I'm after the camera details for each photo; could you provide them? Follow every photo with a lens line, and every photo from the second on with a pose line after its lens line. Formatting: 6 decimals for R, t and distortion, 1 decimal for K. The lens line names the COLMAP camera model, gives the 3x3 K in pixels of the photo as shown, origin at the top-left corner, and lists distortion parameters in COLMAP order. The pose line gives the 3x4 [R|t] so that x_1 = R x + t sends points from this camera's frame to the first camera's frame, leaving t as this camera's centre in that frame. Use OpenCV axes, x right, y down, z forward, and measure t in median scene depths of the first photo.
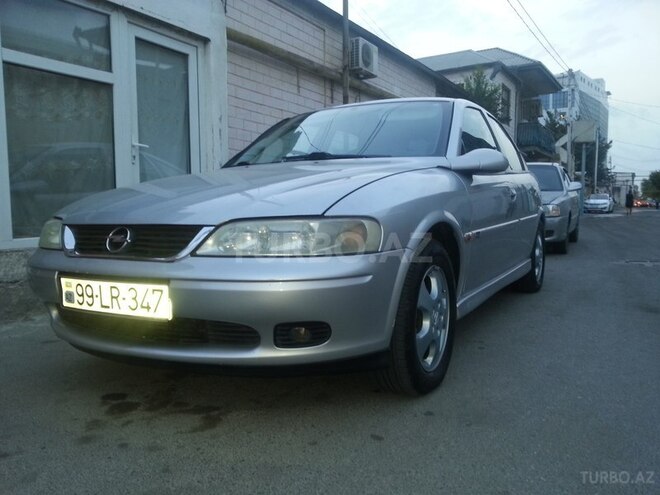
lens RADIAL K [[540.7, 0, 334.0], [0, 540.7, 250.4], [0, 0, 1]] dist [-0.007692, -0.012785]
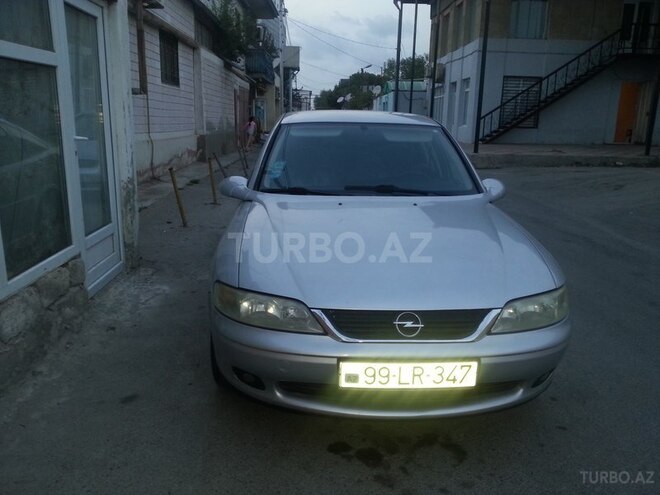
lens RADIAL K [[540.7, 0, 334.0], [0, 540.7, 250.4], [0, 0, 1]] dist [-0.007692, -0.012785]
pose [[0.854405, -0.093450, 0.511136, -1.099150], [0.011748, 0.986917, 0.160799, -0.357831], [-0.519475, -0.131382, 0.844325, 0.142150]]
